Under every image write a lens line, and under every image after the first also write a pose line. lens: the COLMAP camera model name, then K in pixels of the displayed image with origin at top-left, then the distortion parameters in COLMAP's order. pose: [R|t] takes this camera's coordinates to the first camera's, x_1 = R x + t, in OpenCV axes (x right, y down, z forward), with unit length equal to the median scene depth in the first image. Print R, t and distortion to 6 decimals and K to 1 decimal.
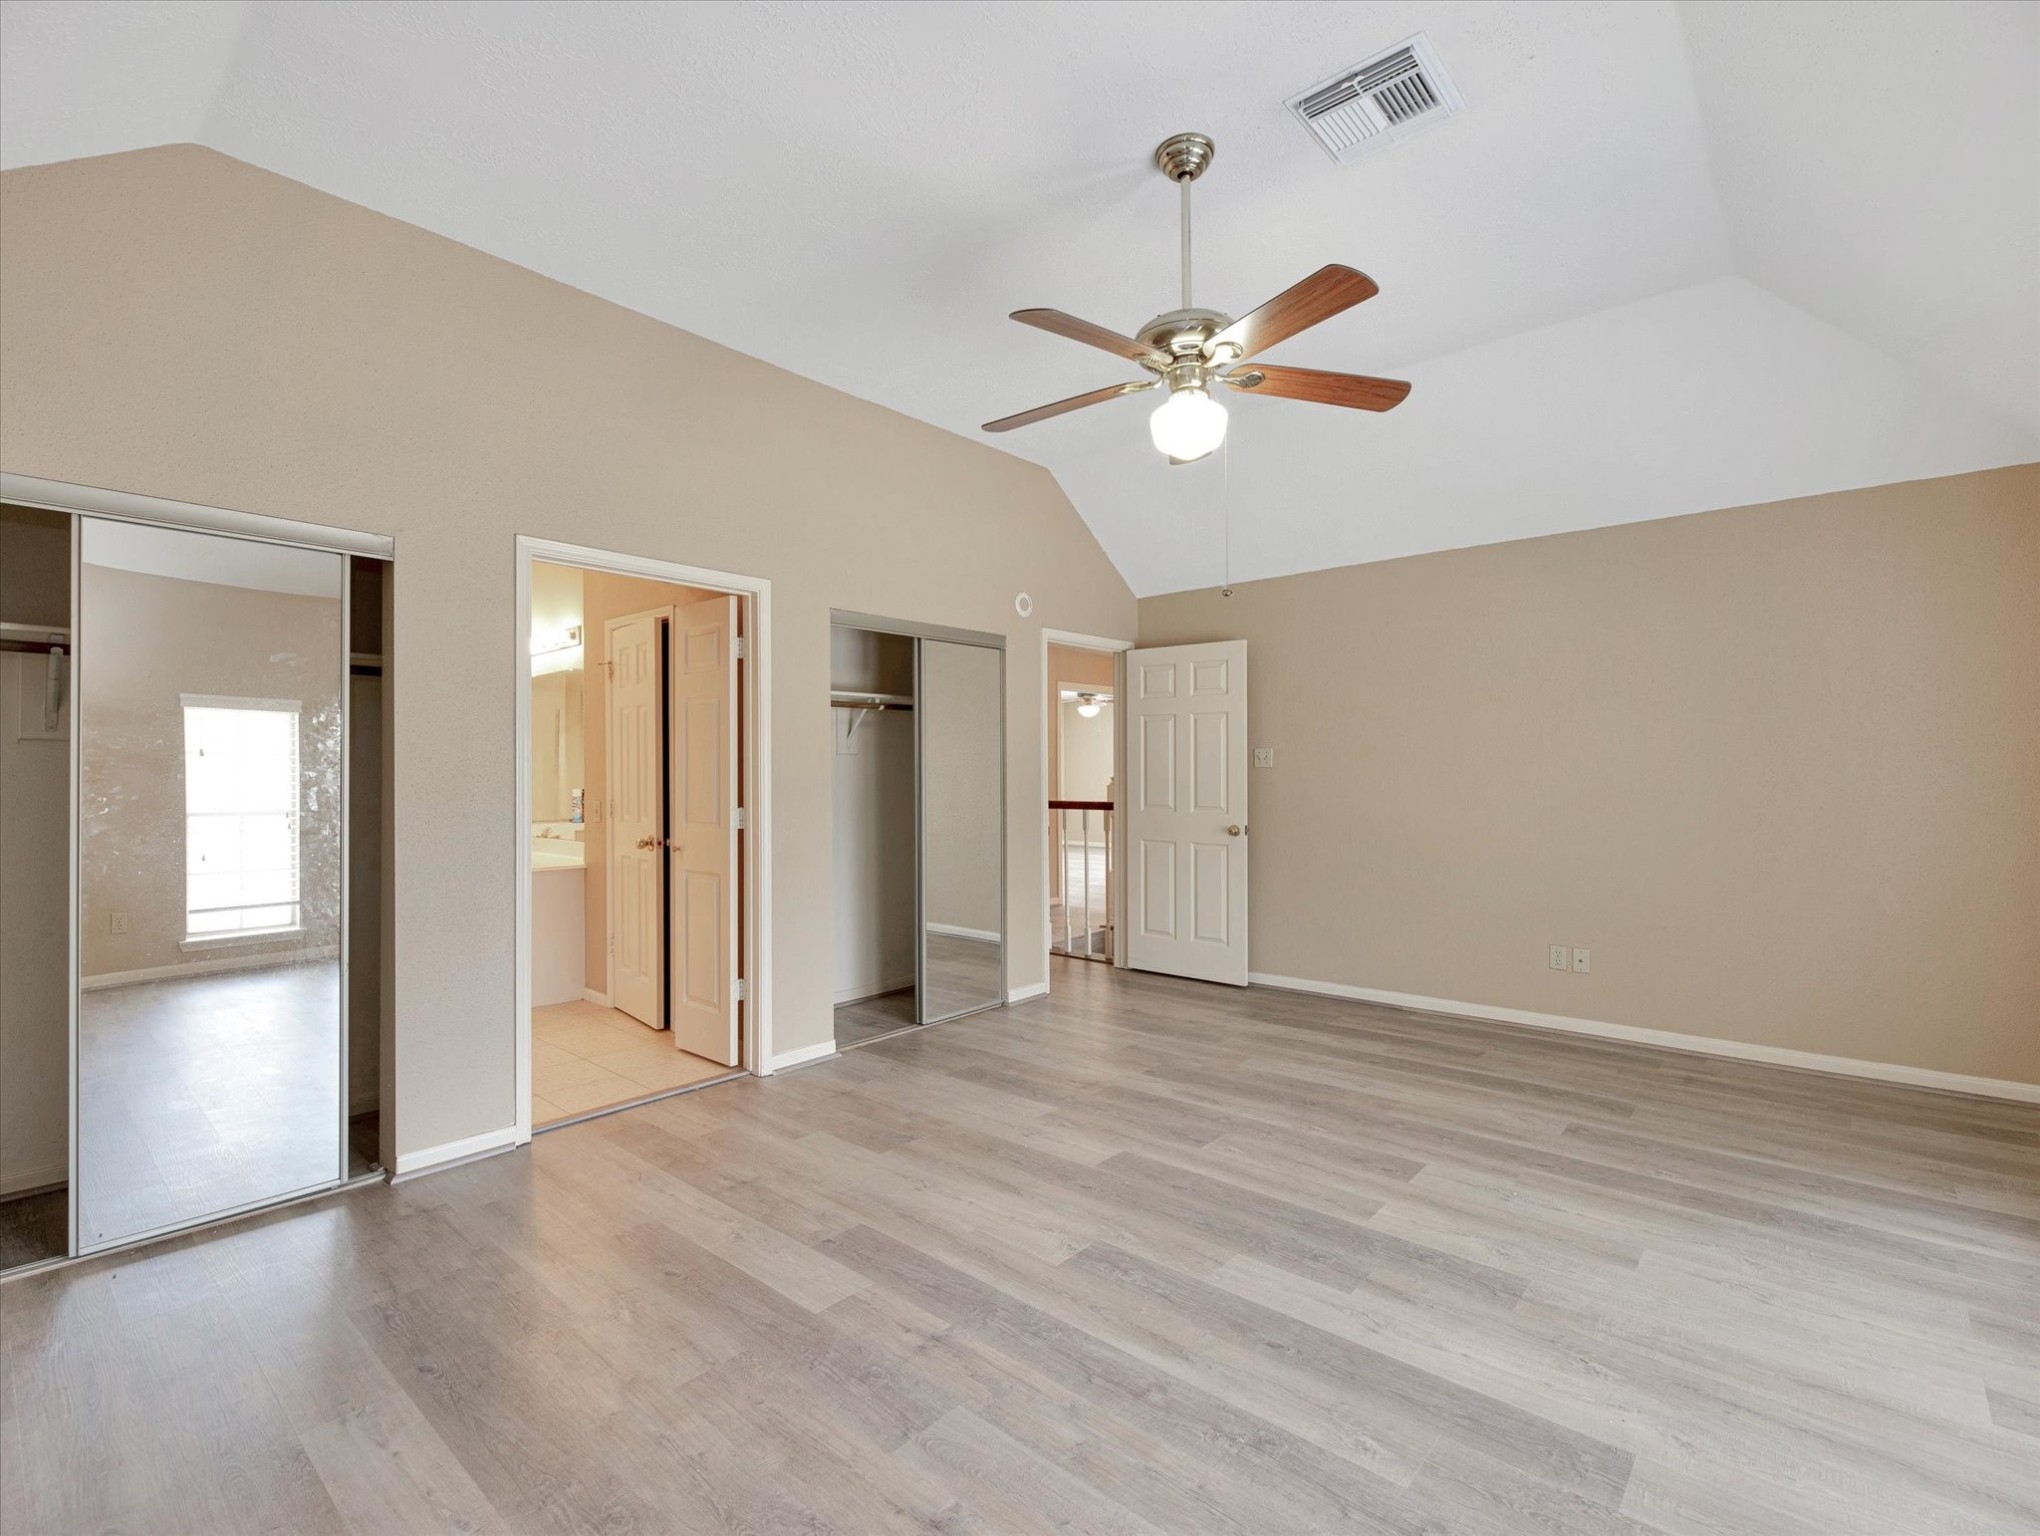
lens RADIAL K [[942.3, 0, 1012.7], [0, 942.3, 755.3], [0, 0, 1]] dist [0.000735, -0.003194]
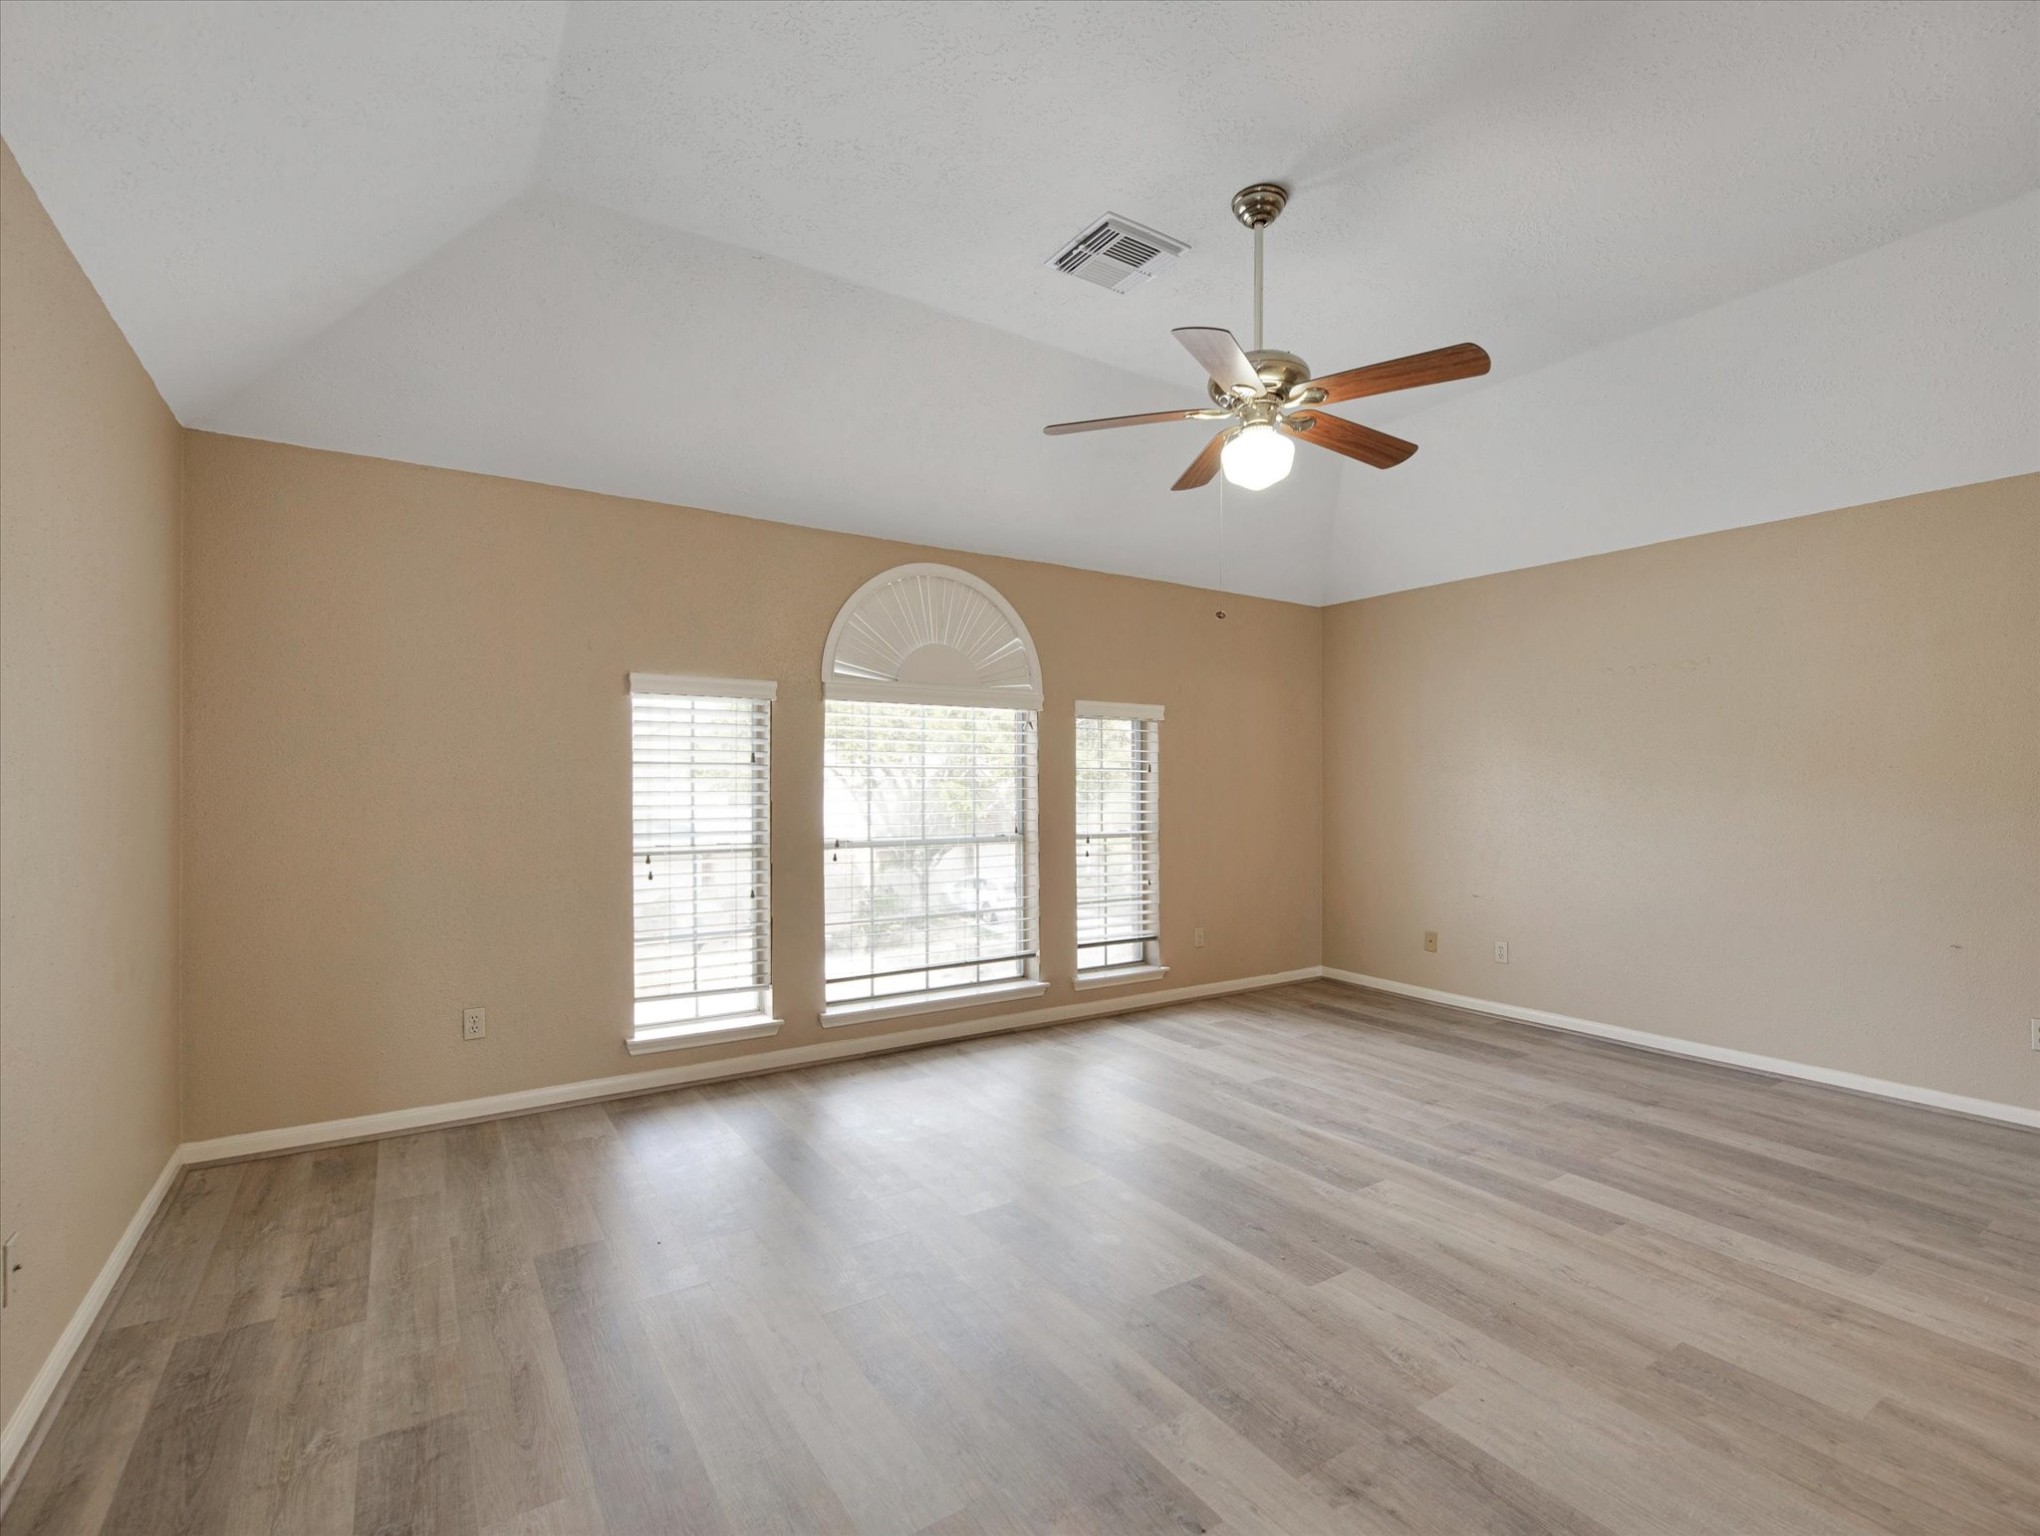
lens RADIAL K [[942.3, 0, 1028.7], [0, 942.3, 773.5], [0, 0, 1]] dist [0.000735, -0.003194]
pose [[-0.966230, 0.004077, 0.257648, 0.164892], [-0.003659, 0.999557, -0.029537, 0.040396], [-0.257654, -0.029482, -0.965787, 2.128014]]
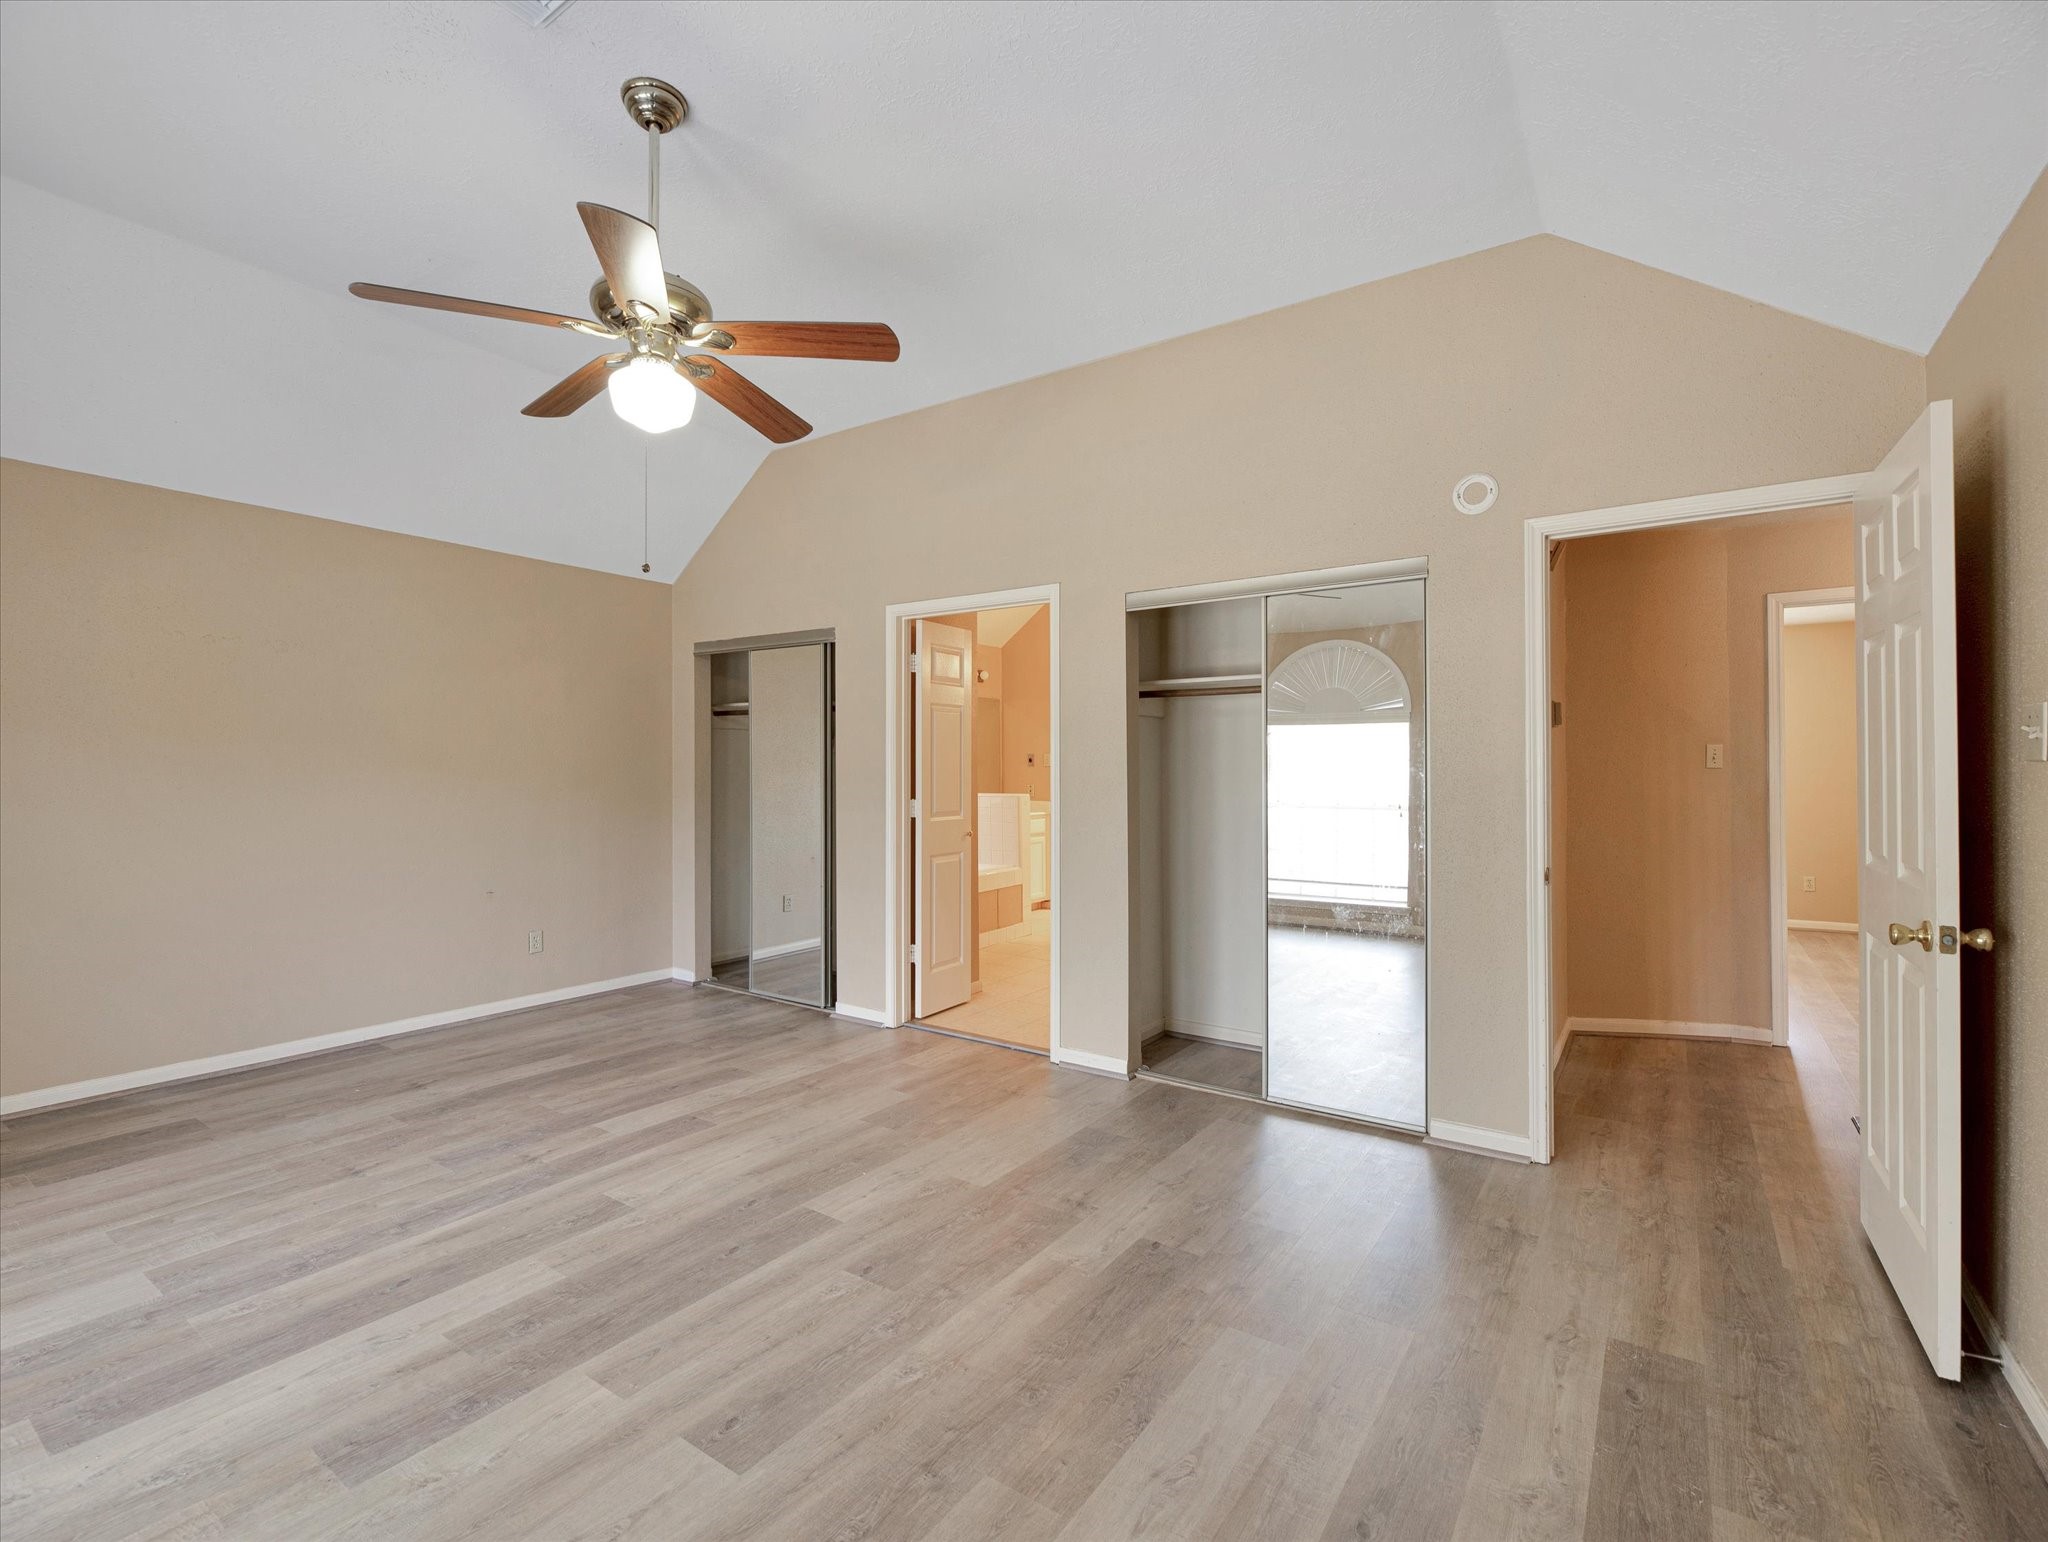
lens RADIAL K [[946.0, 0, 1002.9], [0, 946.0, 778.4], [0, 0, 1]] dist [0.000735, -0.003194]
pose [[0.105182, 0.012476, -0.994375, 1.152667], [0.017277, 0.999747, 0.014371, 0.014236], [0.994303, -0.018692, 0.104940, 1.258240]]
